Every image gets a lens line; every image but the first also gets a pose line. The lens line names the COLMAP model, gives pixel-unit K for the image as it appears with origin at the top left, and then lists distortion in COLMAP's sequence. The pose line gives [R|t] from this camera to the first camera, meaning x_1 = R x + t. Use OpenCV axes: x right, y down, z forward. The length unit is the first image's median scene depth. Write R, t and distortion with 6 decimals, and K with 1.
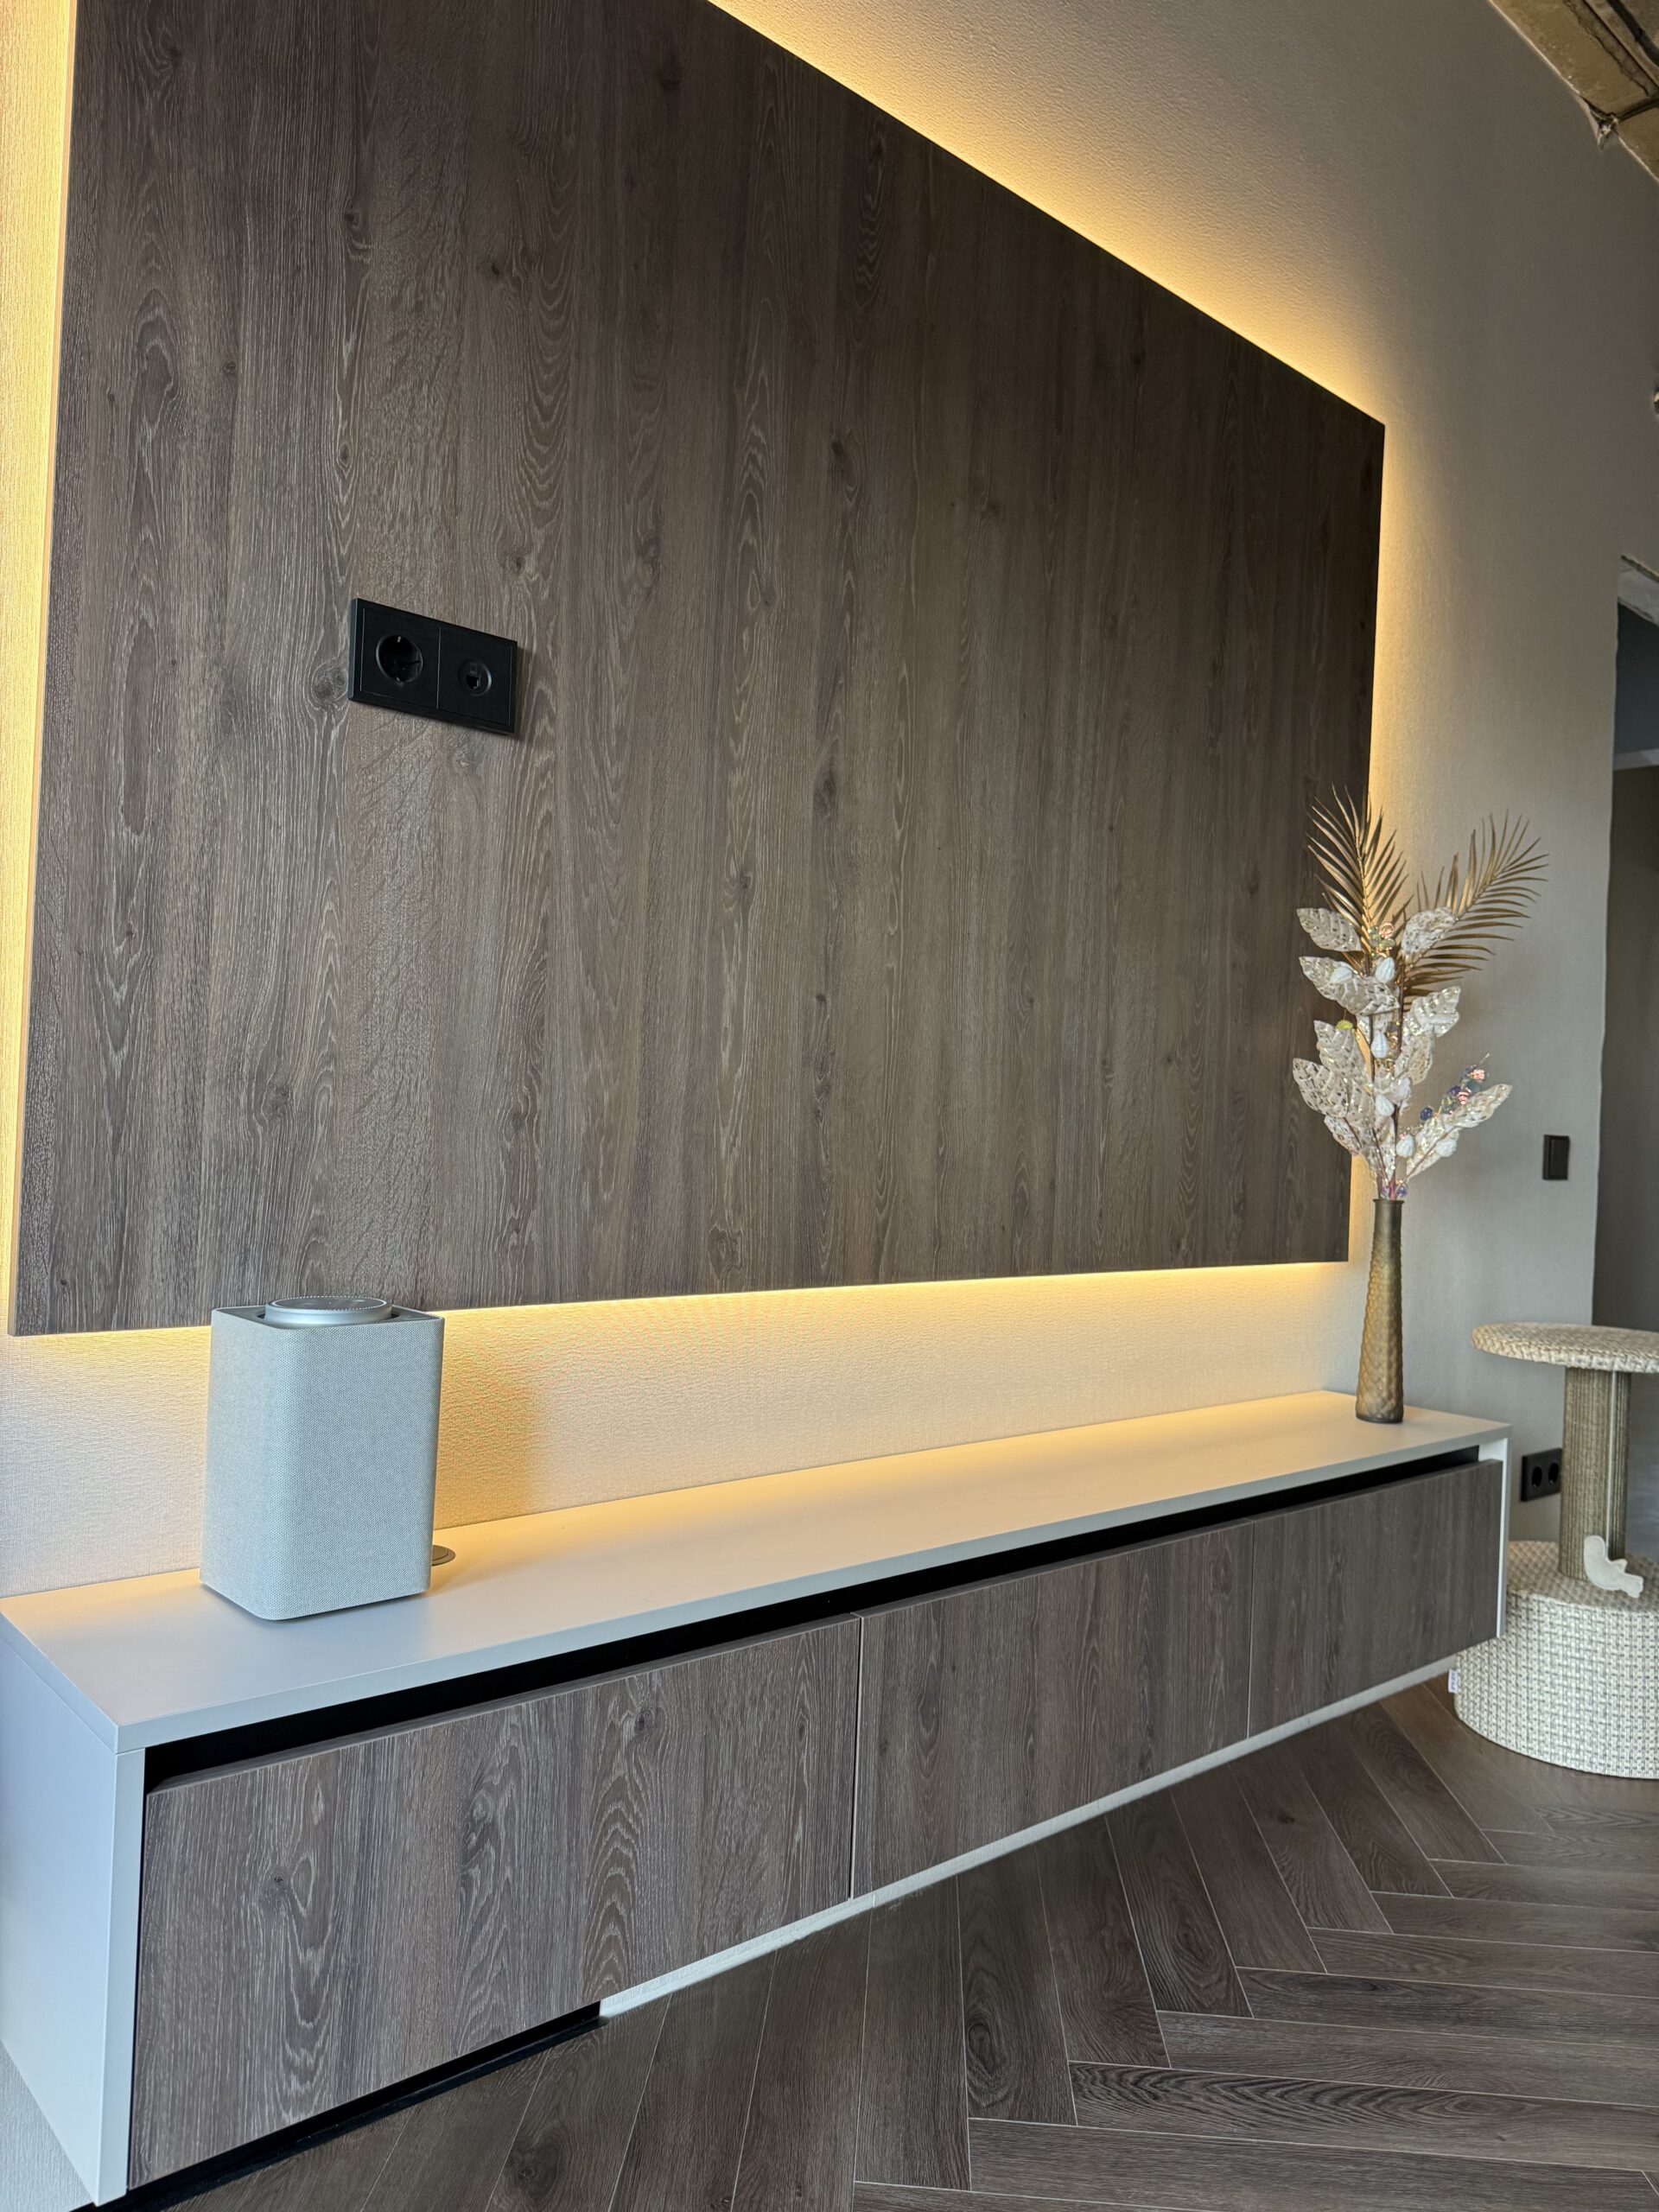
lens RADIAL K [[1543.2, 0, 837.0], [0, 1543.2, 1112.1], [0, 0, 1]] dist [0.130669, -0.228722]
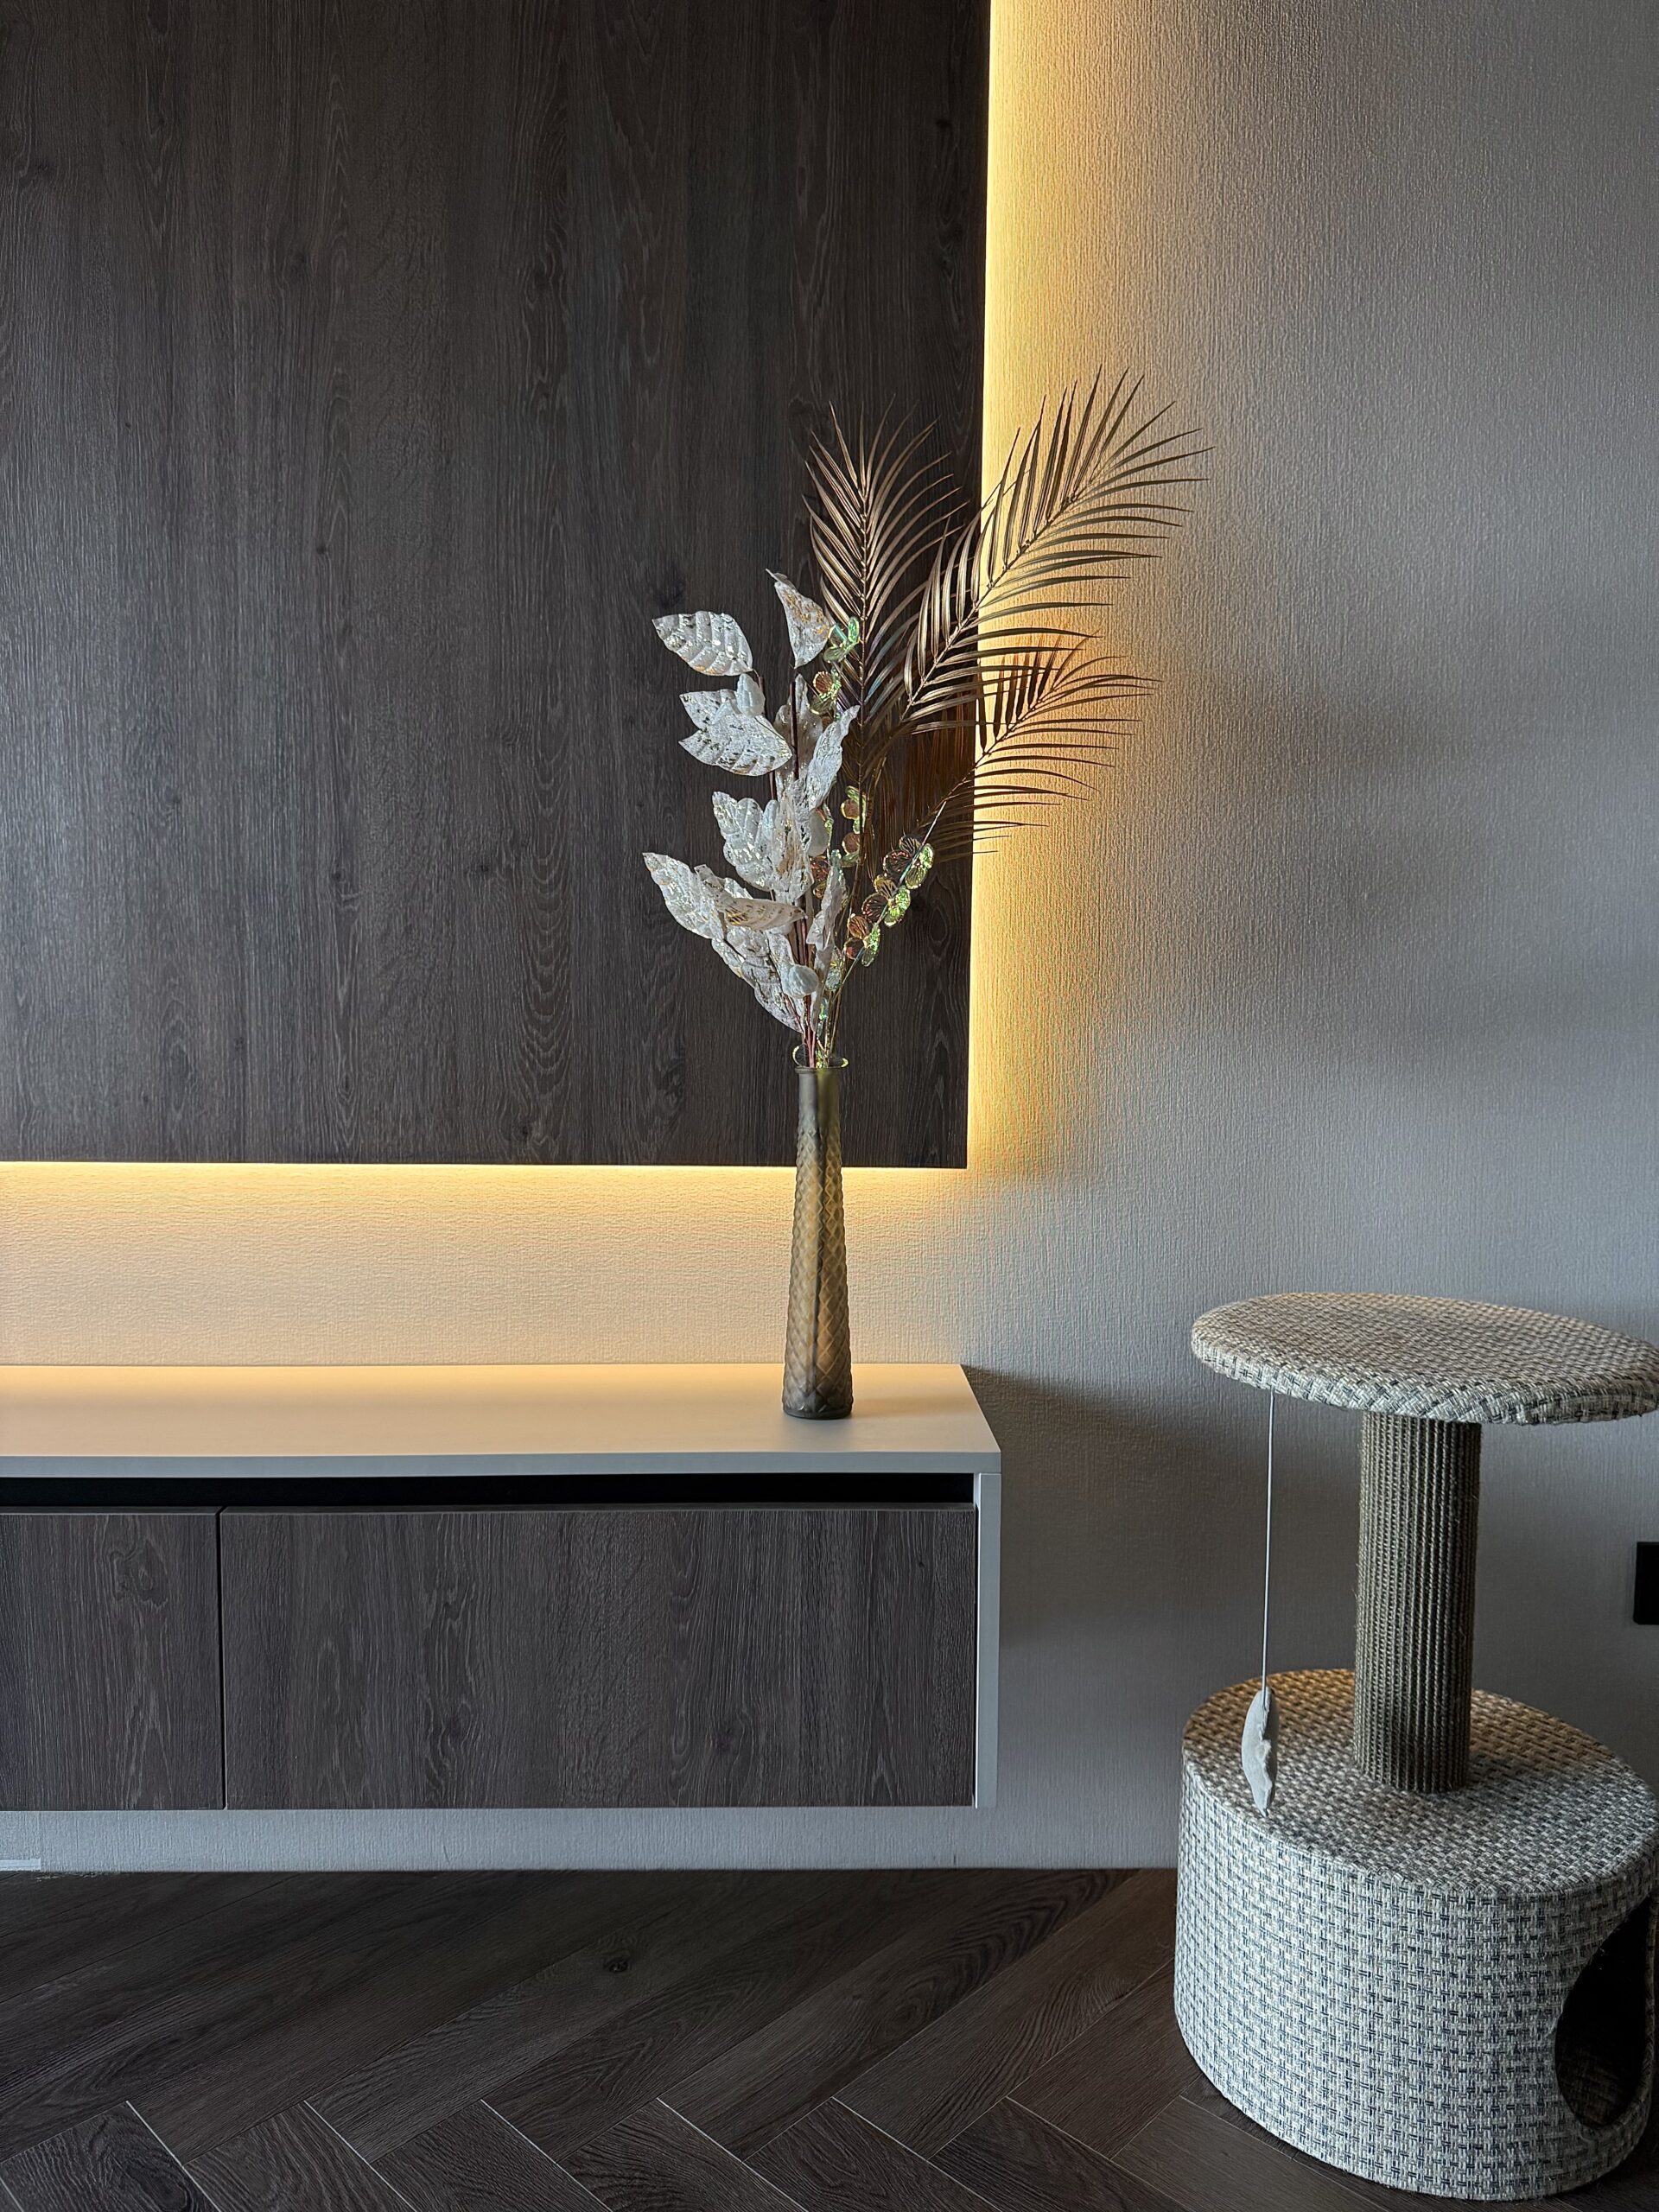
lens RADIAL K [[1554.9, 0, 829.5], [0, 1554.9, 1106.0], [0, 0, 1]] dist [0.054959, -0.062665]
pose [[0.760535, 0.013144, -0.649163, 0.832167], [0.023084, 0.998616, 0.047263, 0.046665], [0.648886, -0.050931, 0.759179, 0.583609]]
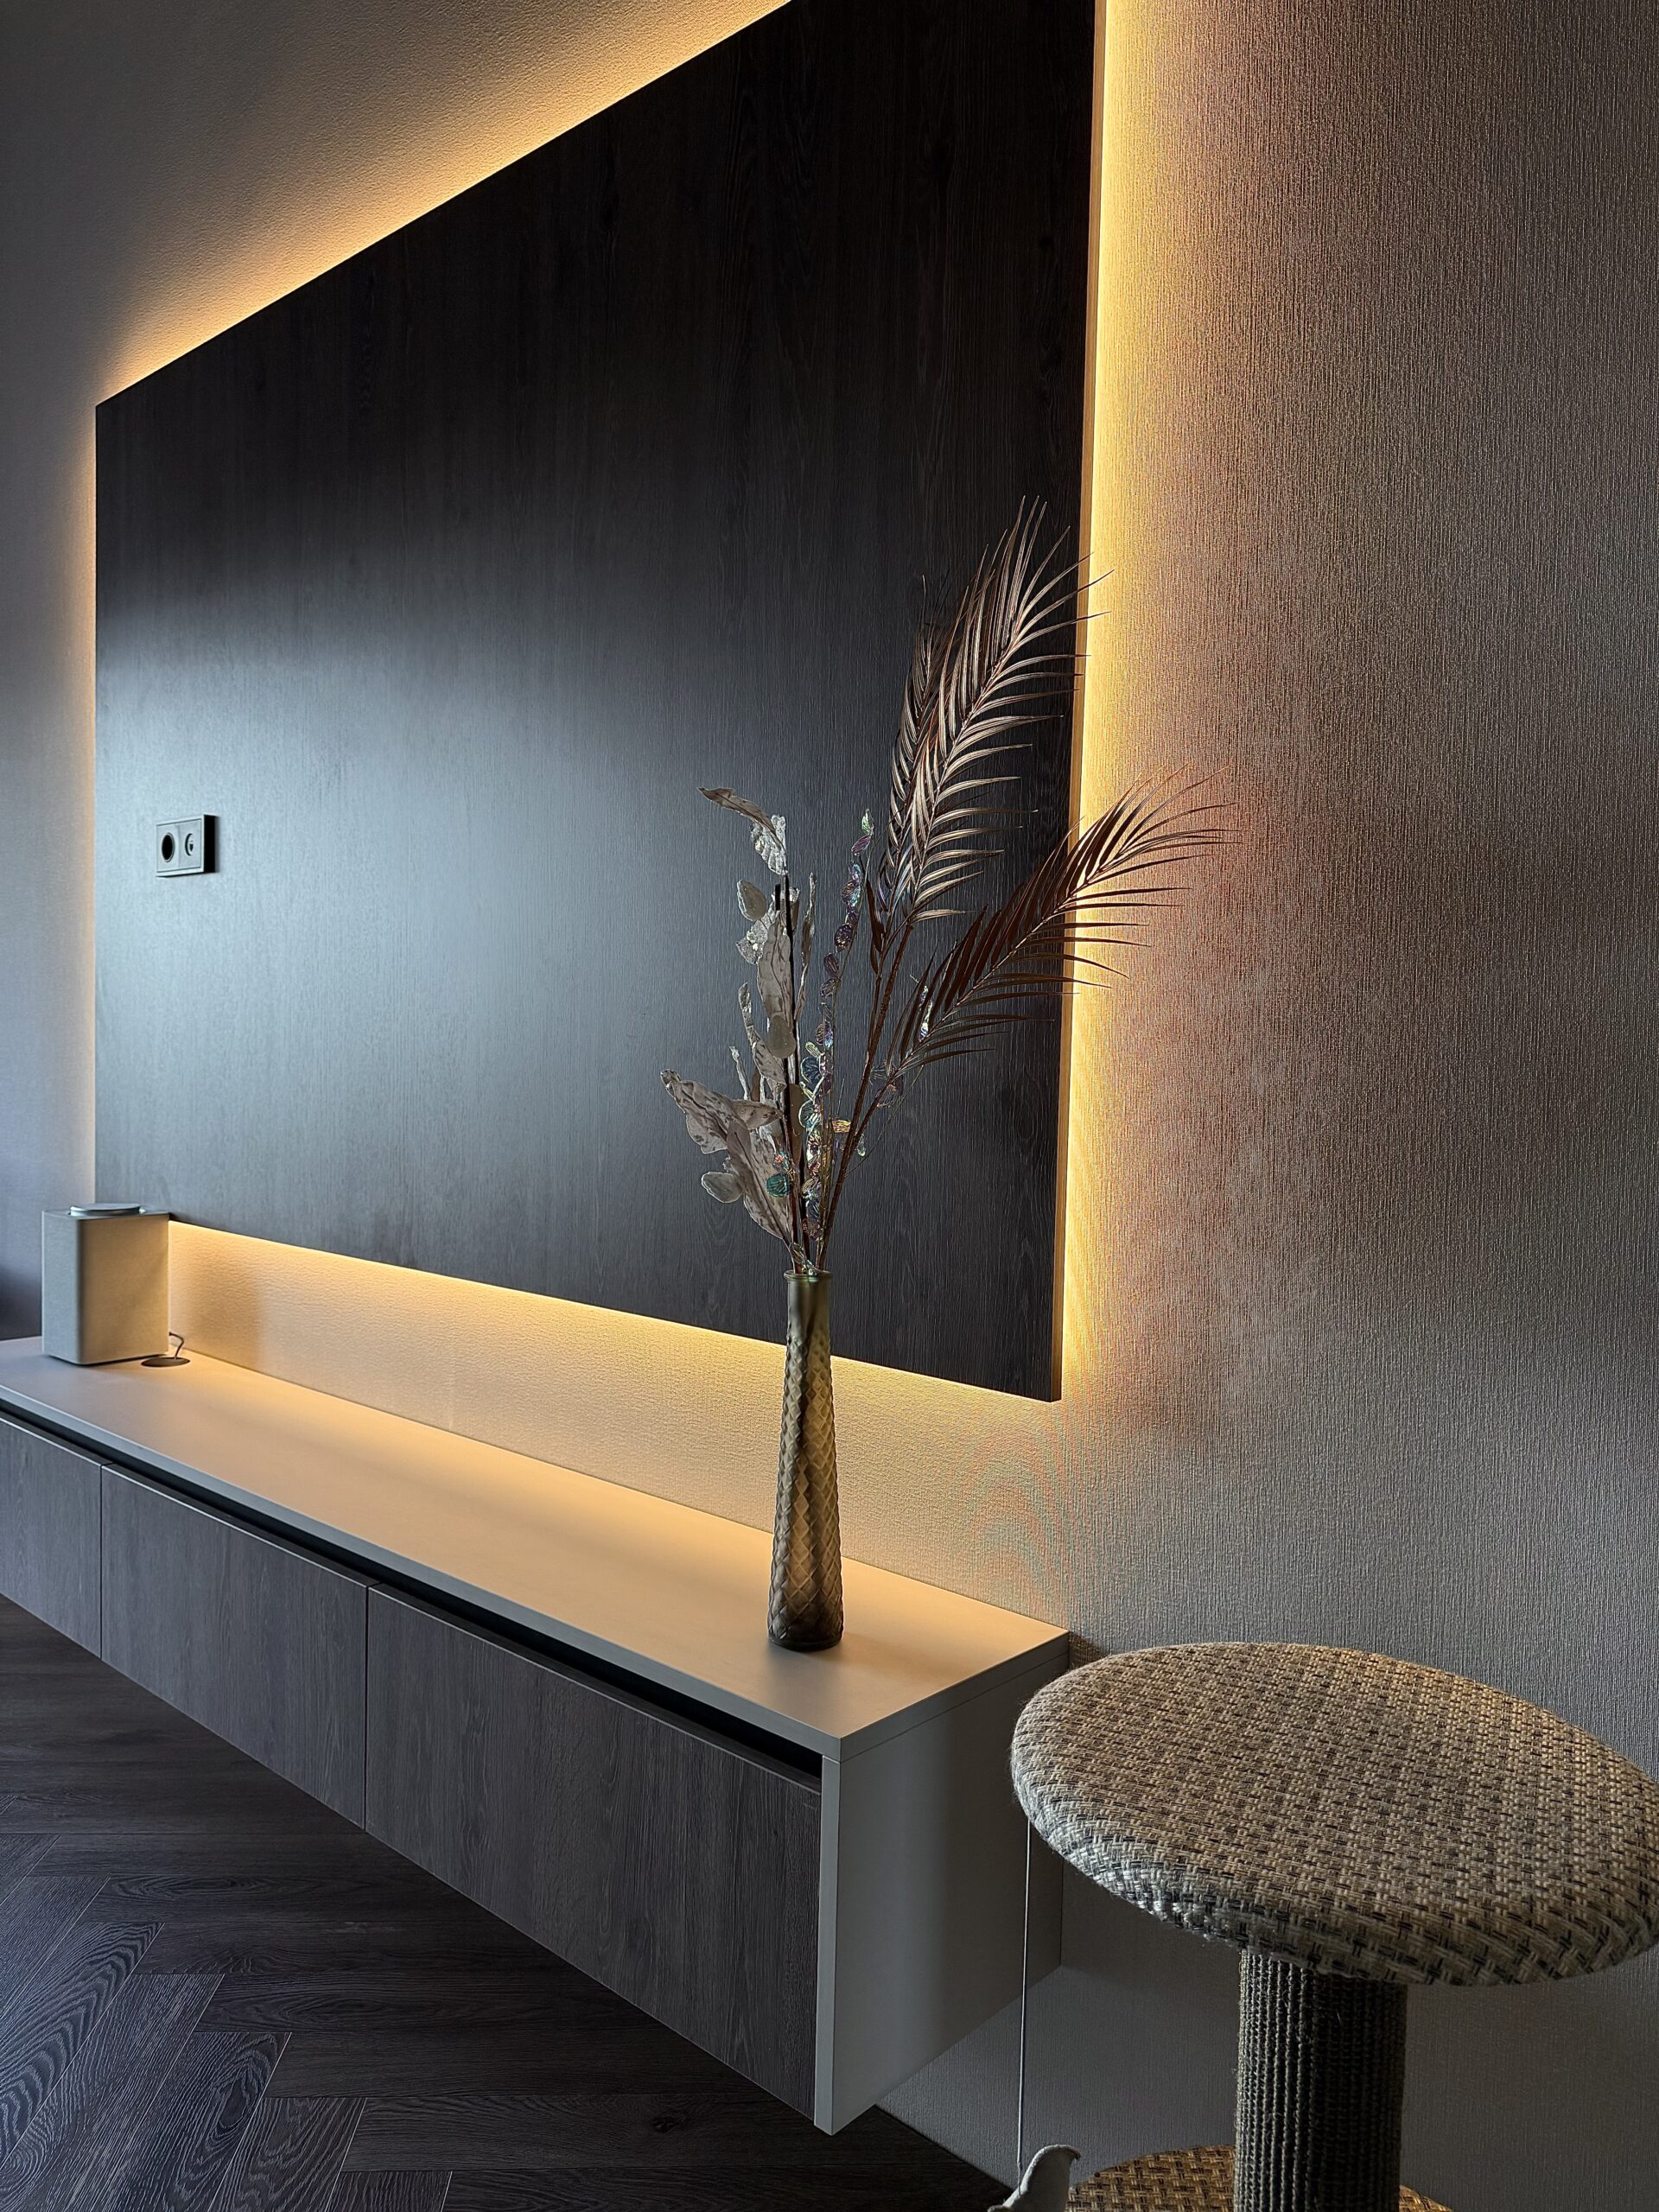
lens RADIAL K [[1554.9, 0, 829.5], [0, 1554.9, 1106.0], [0, 0, 1]] dist [0.054959, -0.062665]
pose [[0.107586, 0.006997, -0.994171, 1.036683], [-0.016561, 0.999849, 0.005245, -0.012692], [0.994058, 0.015900, 0.107686, 1.035038]]
